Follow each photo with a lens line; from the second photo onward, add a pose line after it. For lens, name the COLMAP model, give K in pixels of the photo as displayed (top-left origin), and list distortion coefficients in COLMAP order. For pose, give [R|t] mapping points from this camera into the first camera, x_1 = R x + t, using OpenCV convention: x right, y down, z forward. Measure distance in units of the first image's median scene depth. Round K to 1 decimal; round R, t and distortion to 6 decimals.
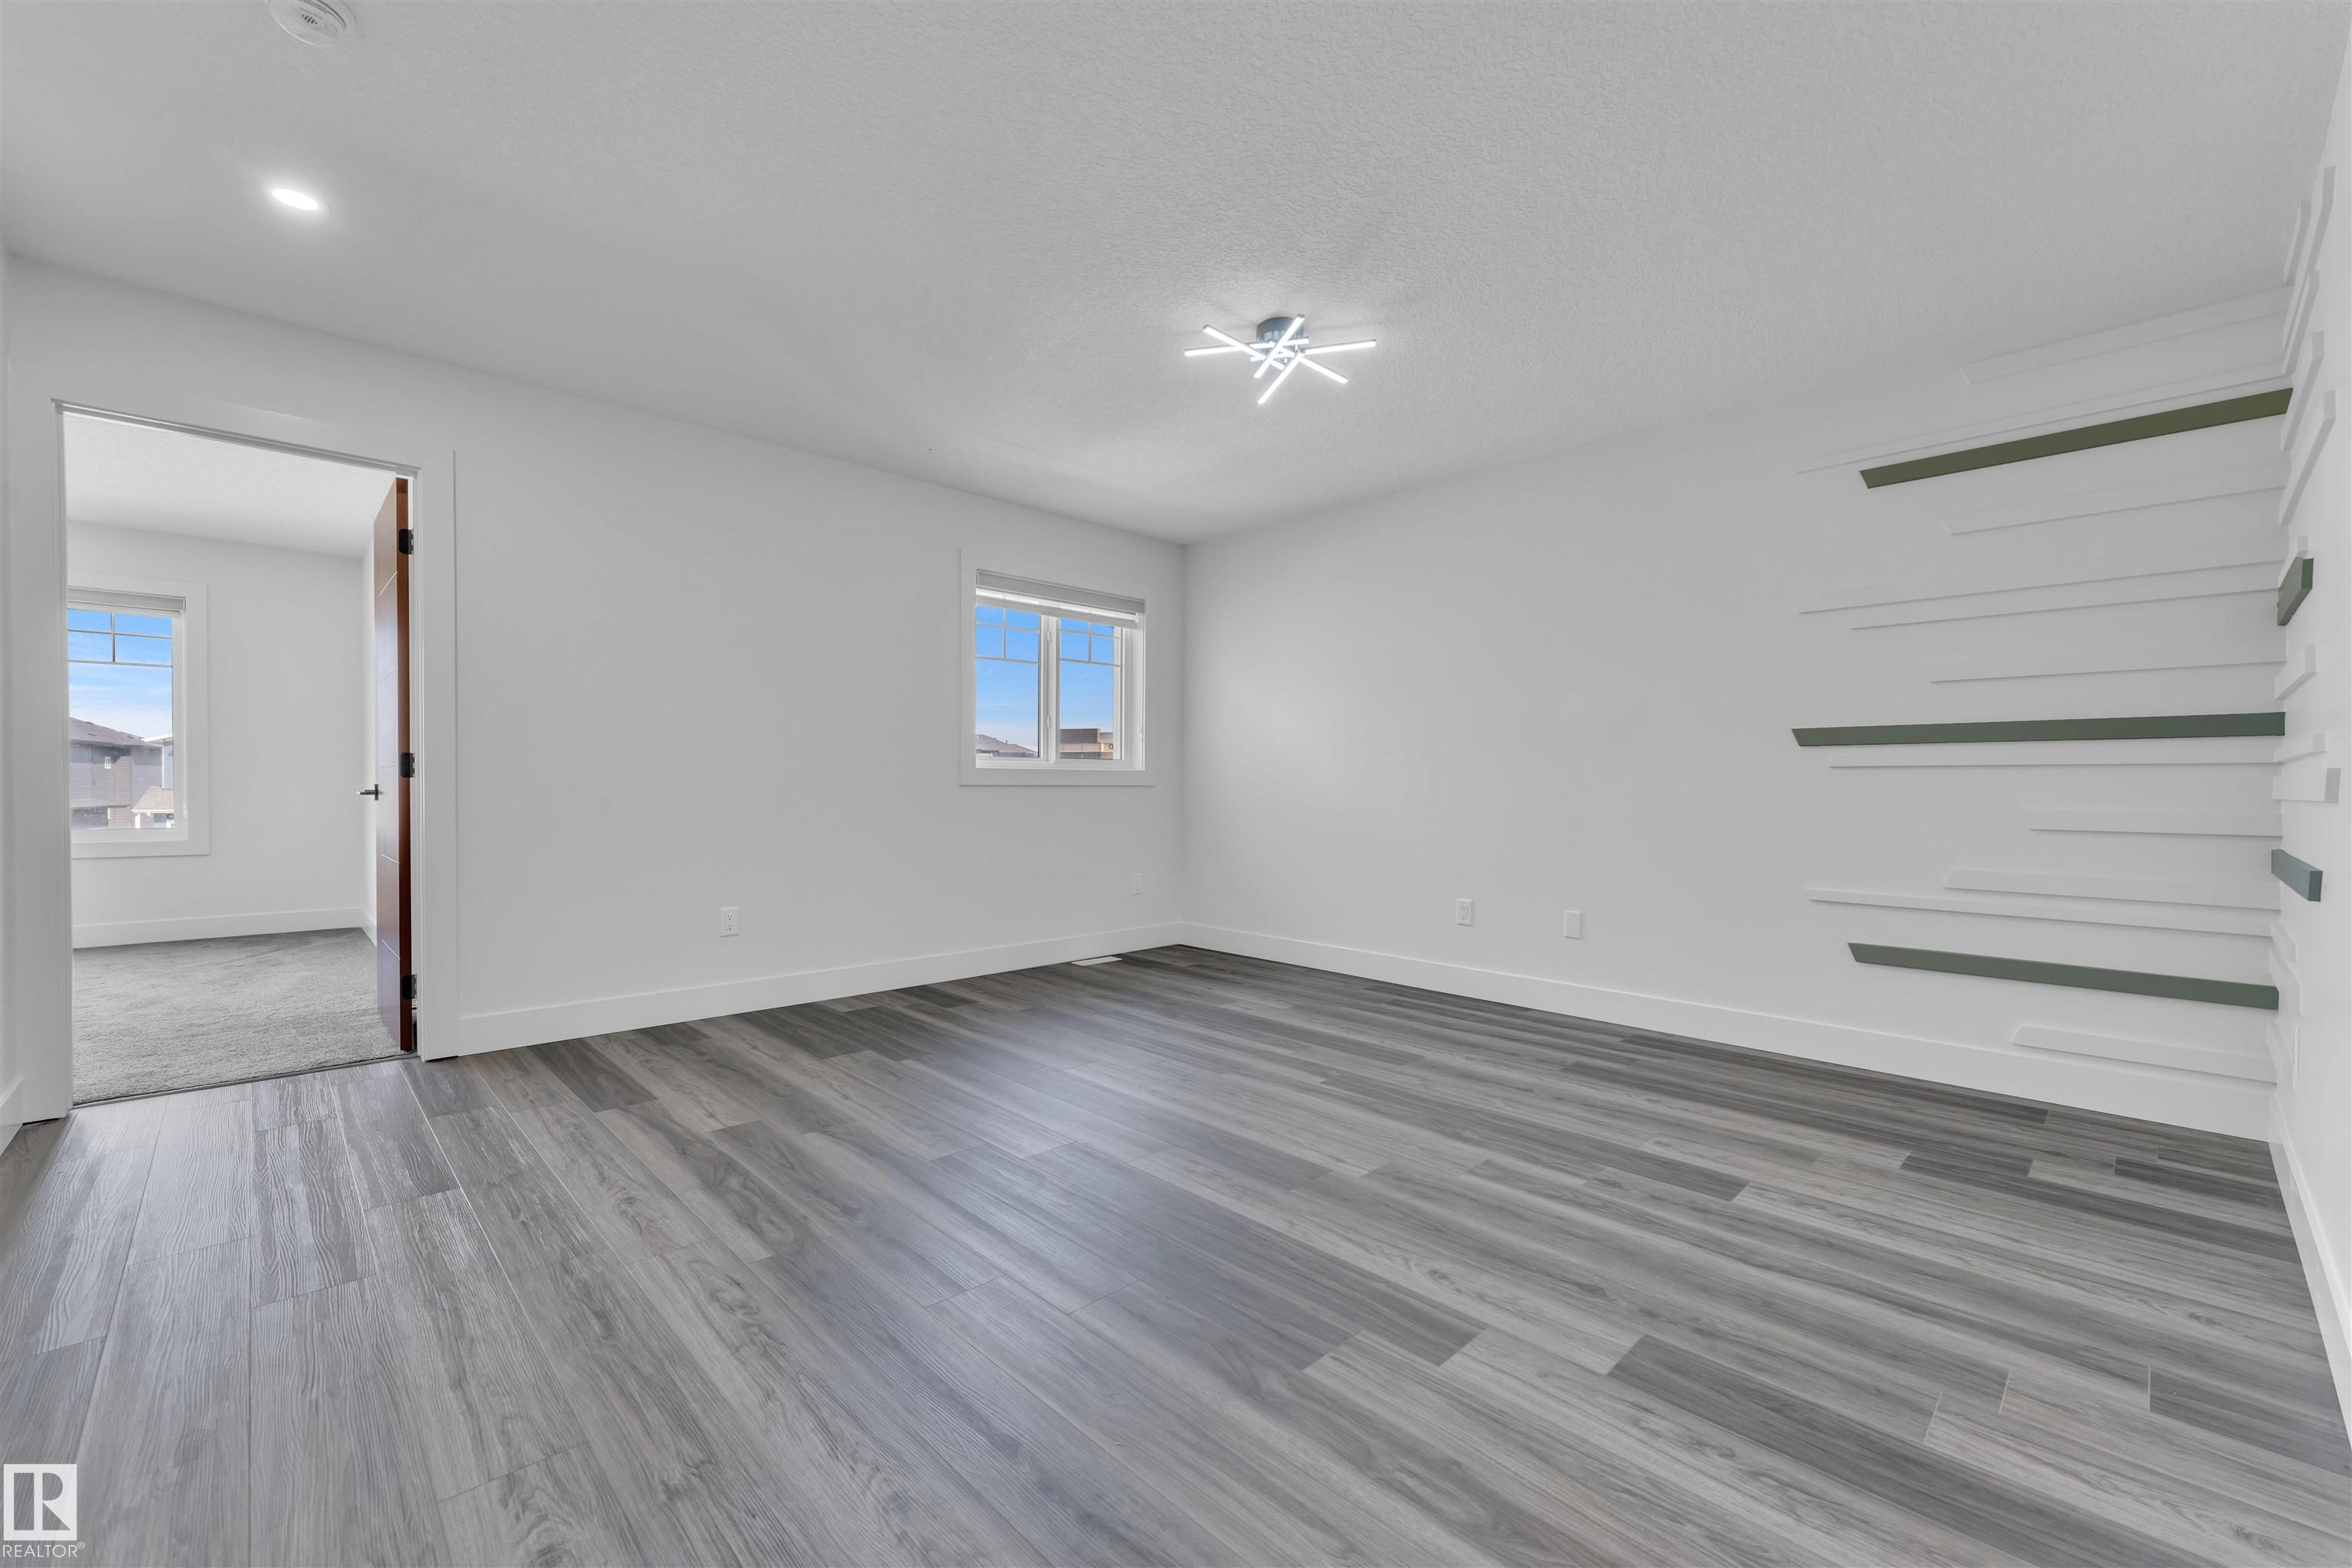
lens RADIAL K [[950.9, 0, 1168.7], [0, 950.9, 784.3], [0, 0, 1]] dist [0.001940, -0.000294]
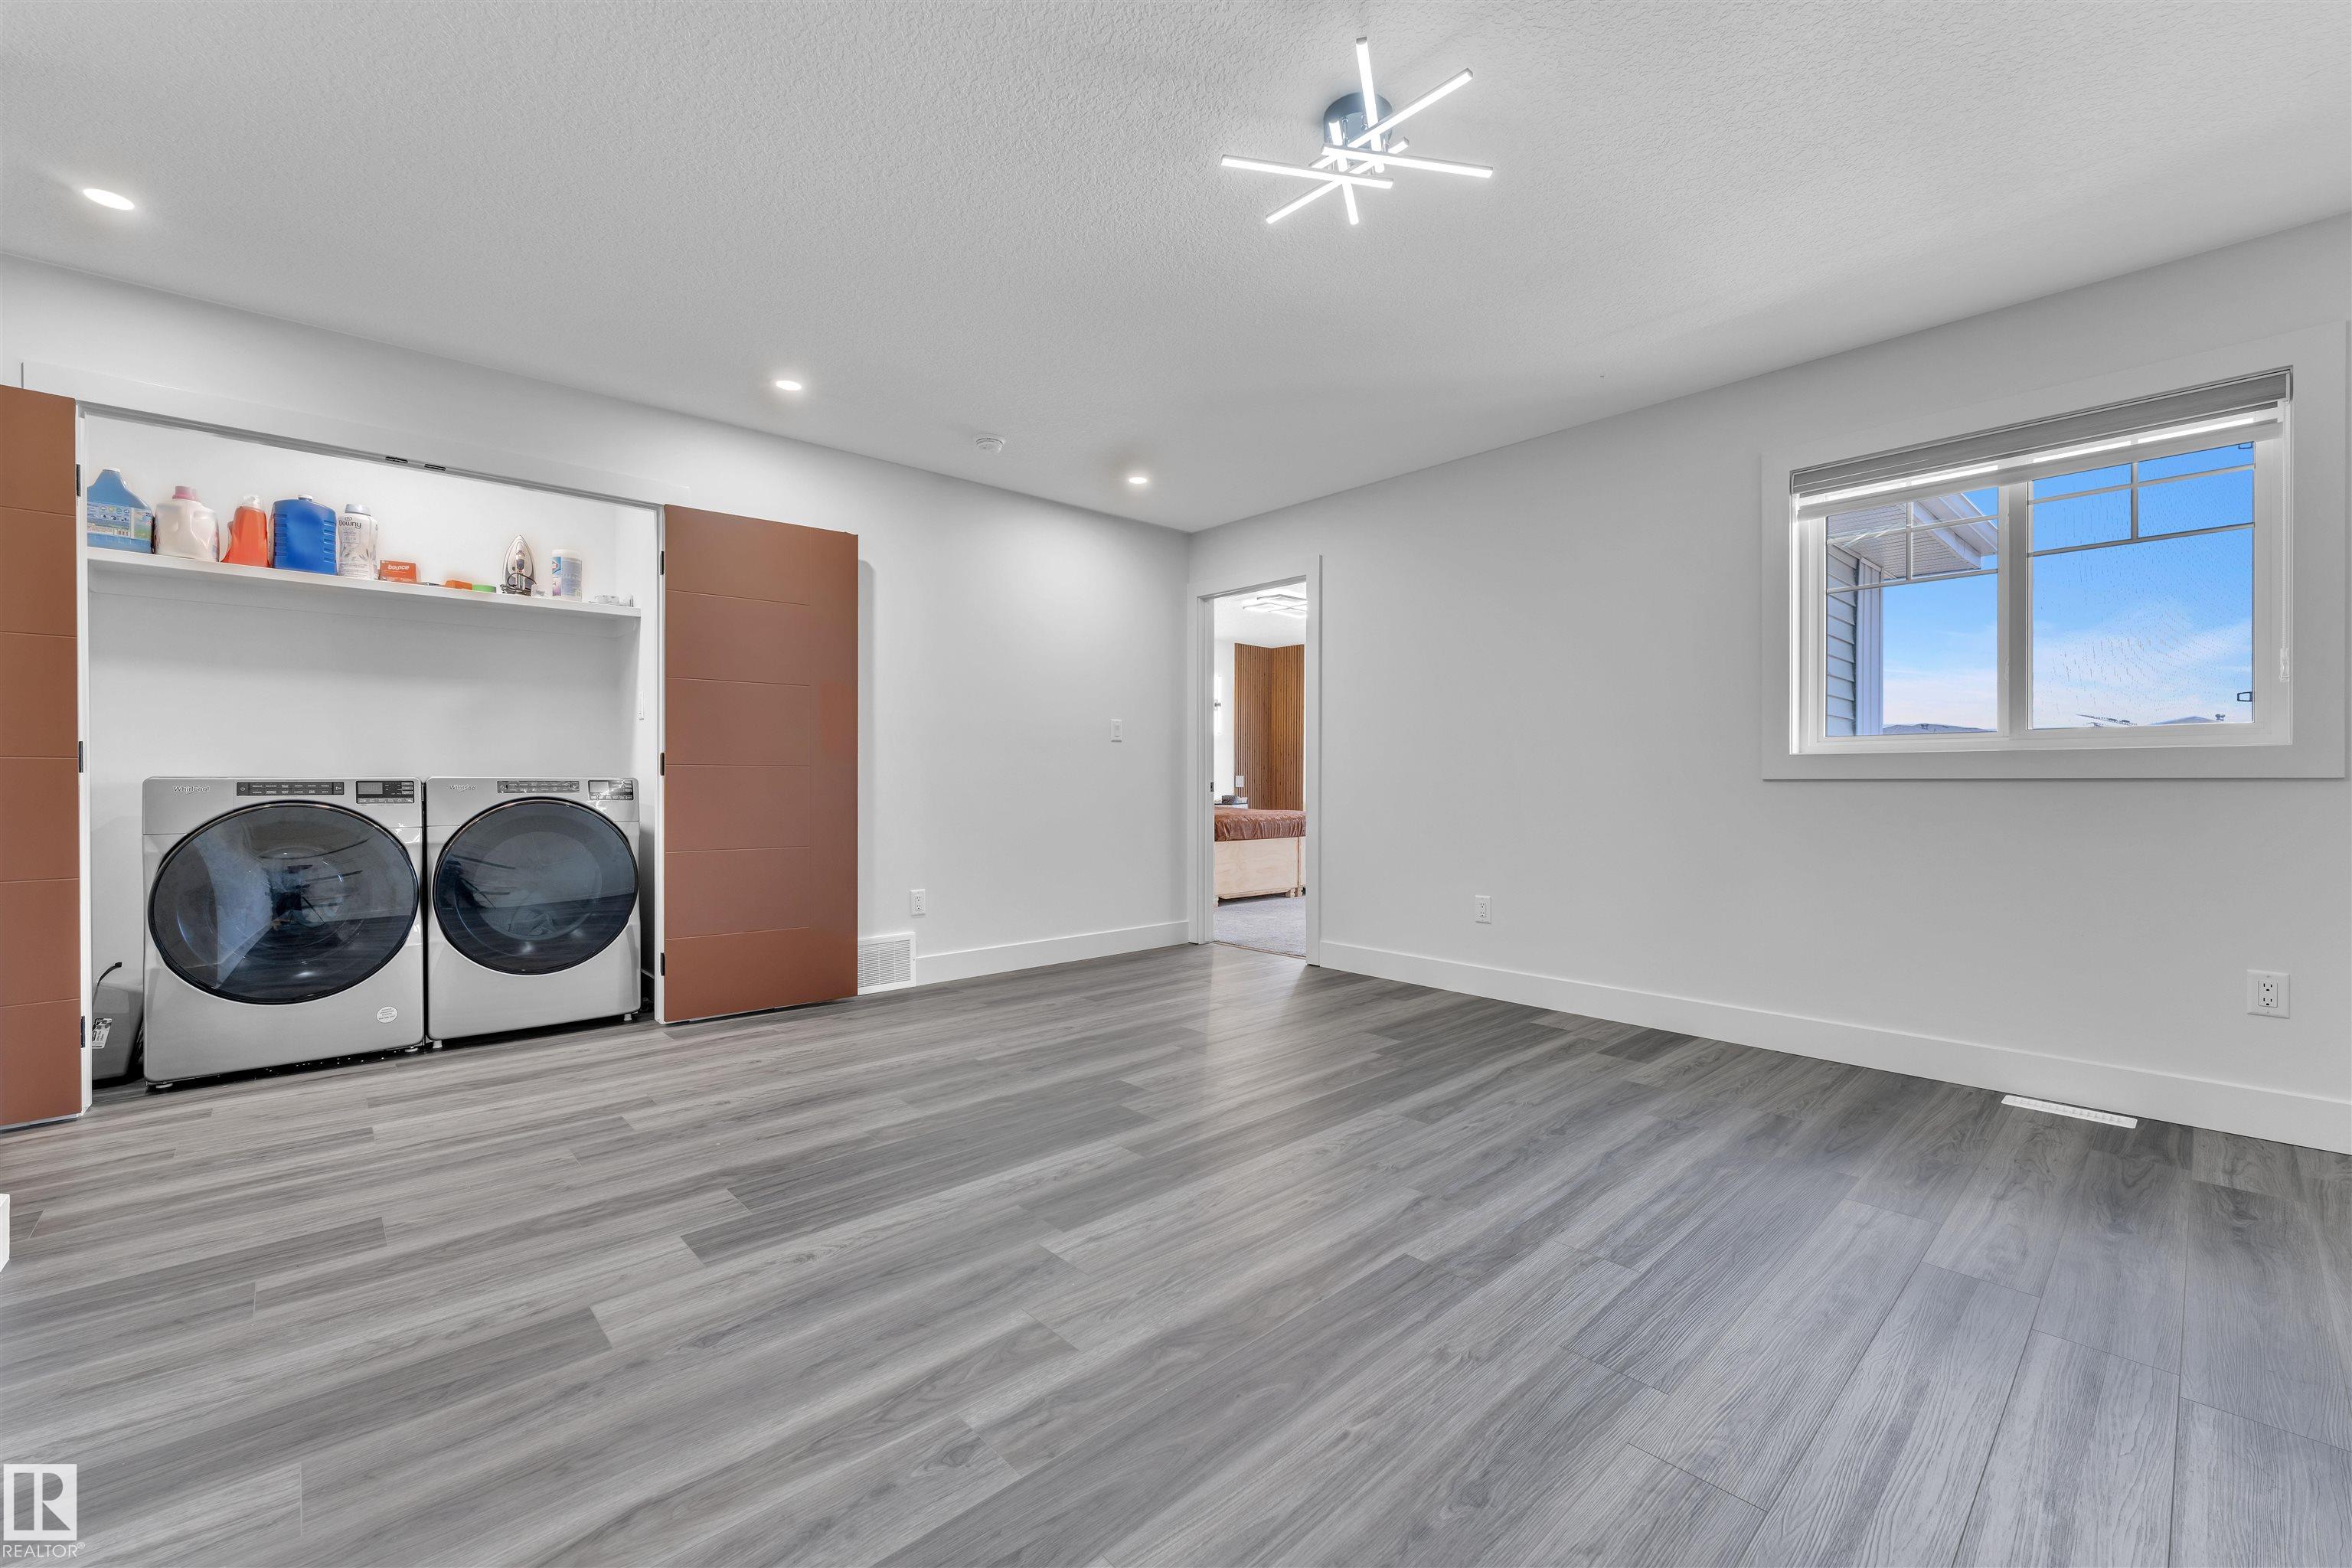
lens RADIAL K [[950.9, 0, 1168.7], [0, 950.9, 784.3], [0, 0, 1]] dist [0.001940, -0.000294]
pose [[-0.023138, -0.003178, -0.999727, 1.147205], [0.000615, 0.999995, -0.003193, 0.012638], [0.999732, -0.000689, -0.023136, 1.255893]]
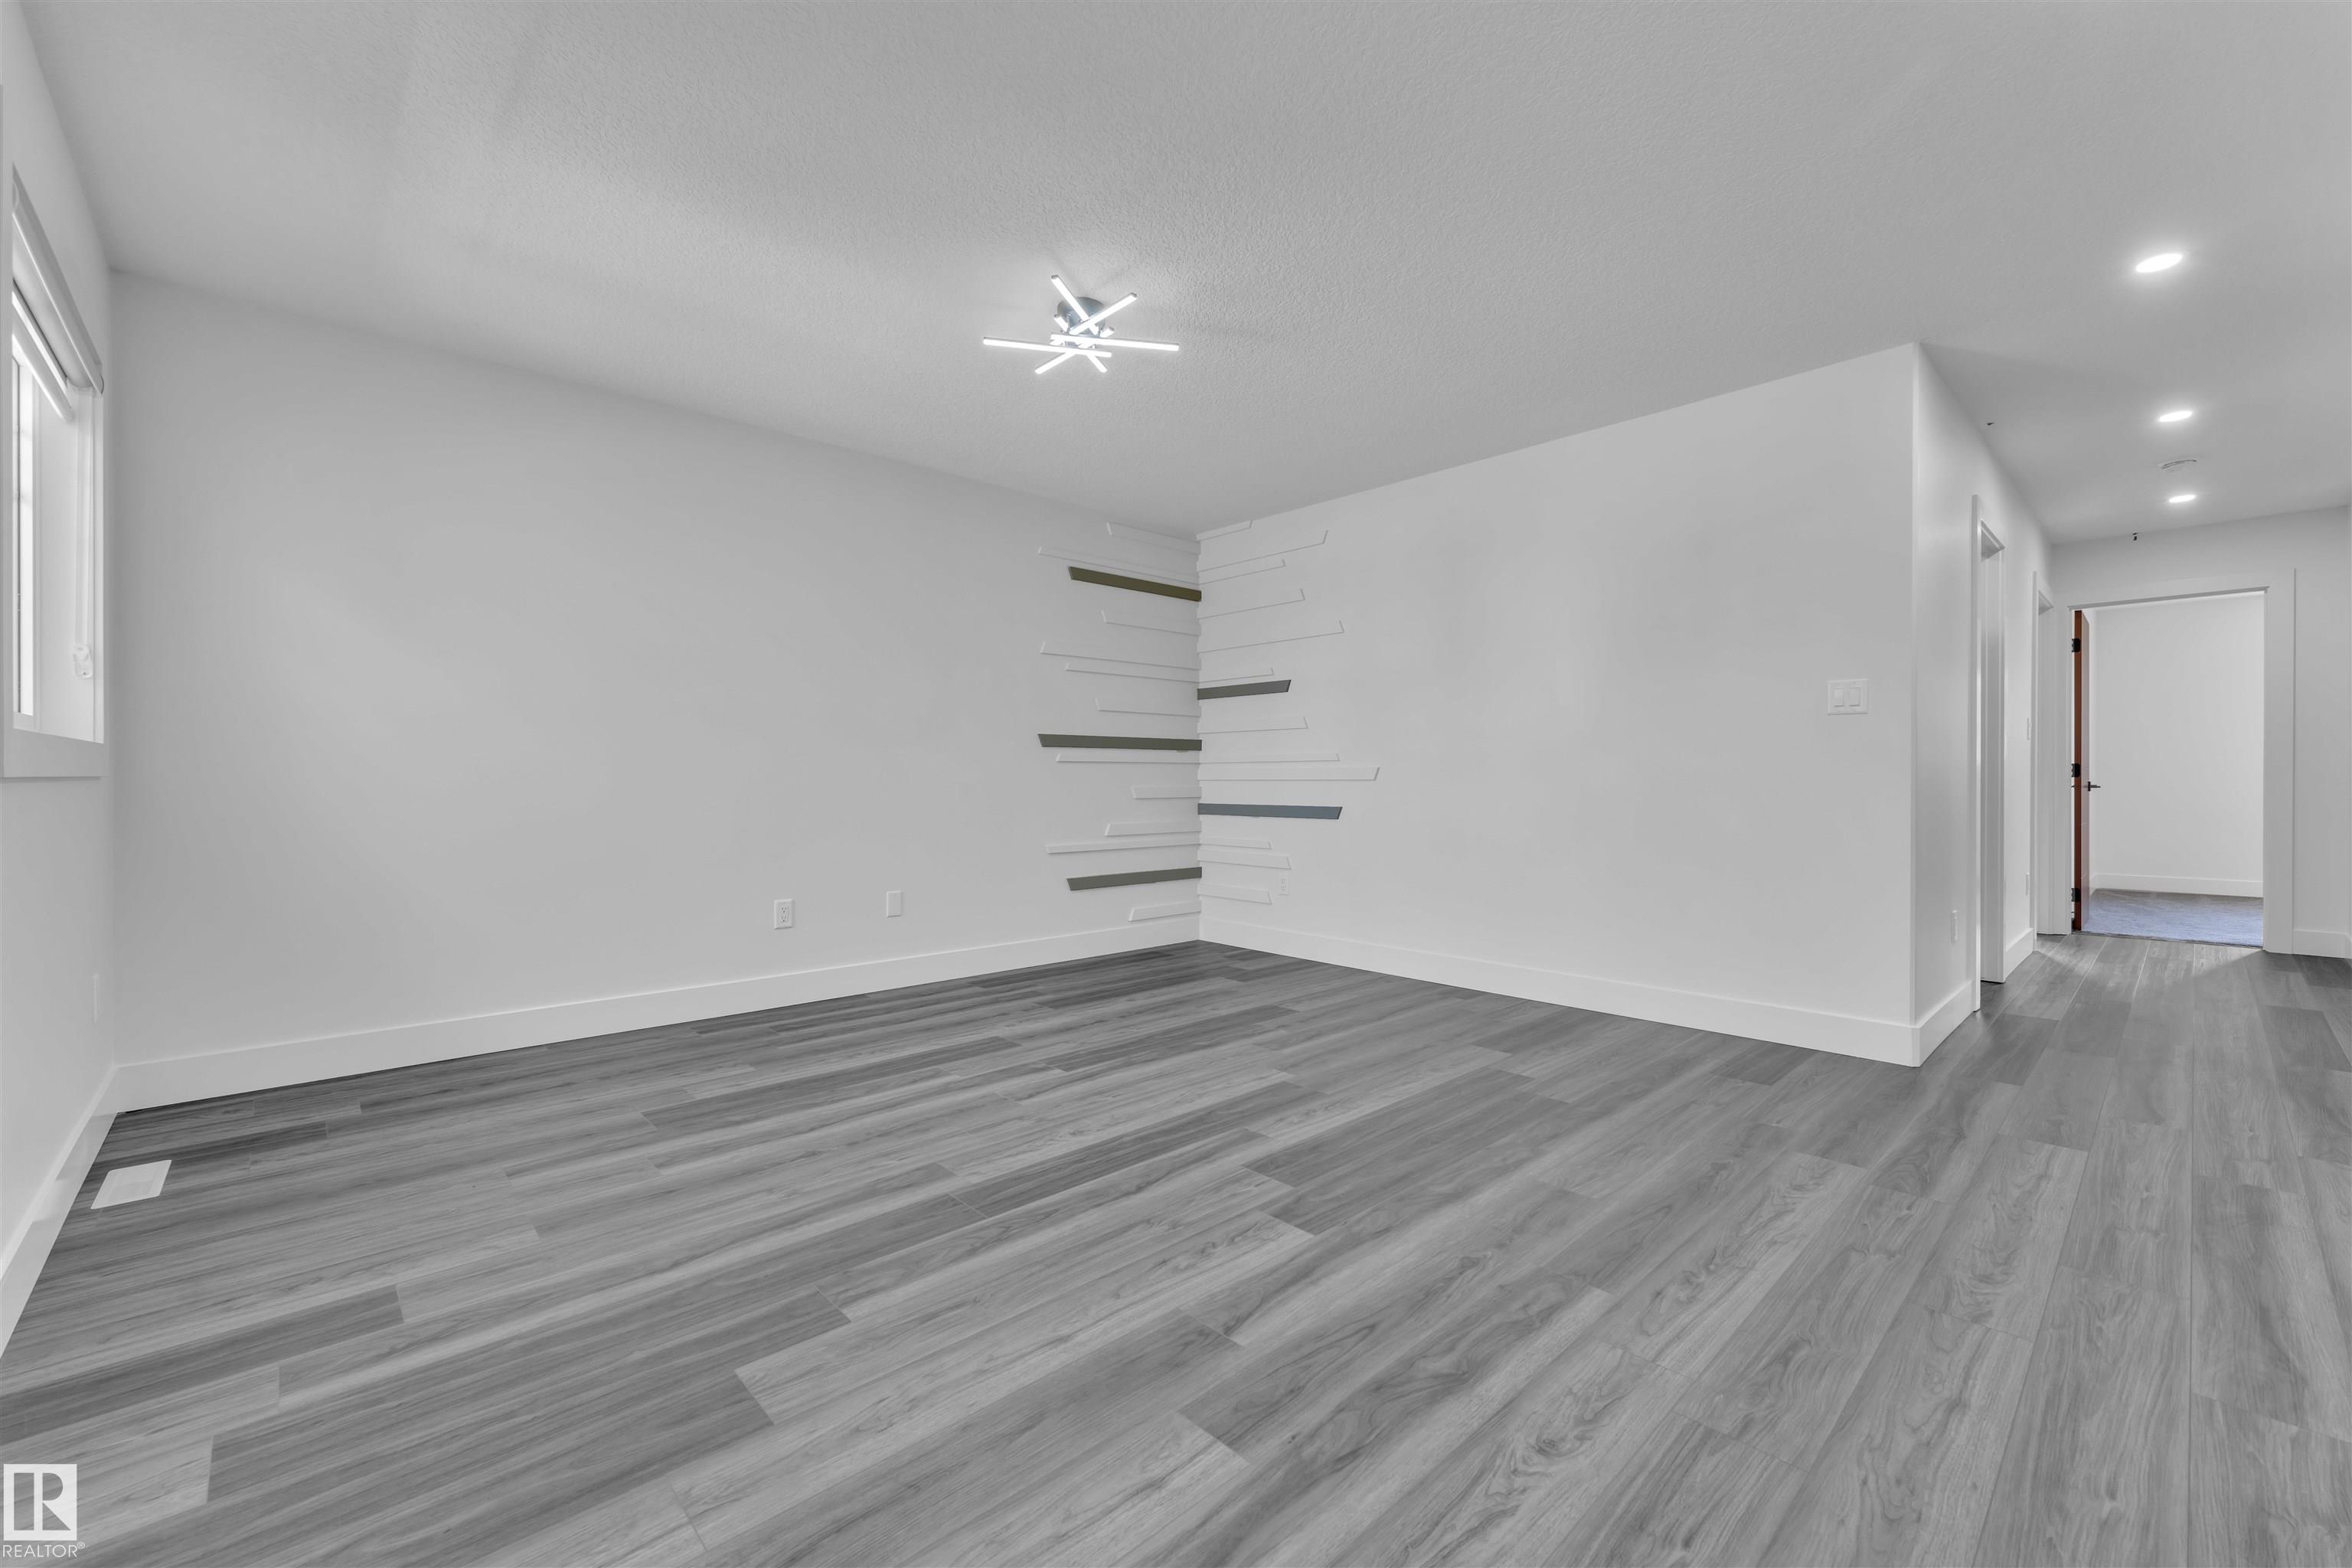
lens RADIAL K [[950.9, 0, 1168.7], [0, 950.9, 784.3], [0, 0, 1]] dist [0.001940, -0.000294]
pose [[0.017992, -0.013461, 0.999748, -1.227600], [-0.001006, 0.999909, 0.013481, -0.005221], [-0.999838, -0.001249, 0.017977, 1.277453]]
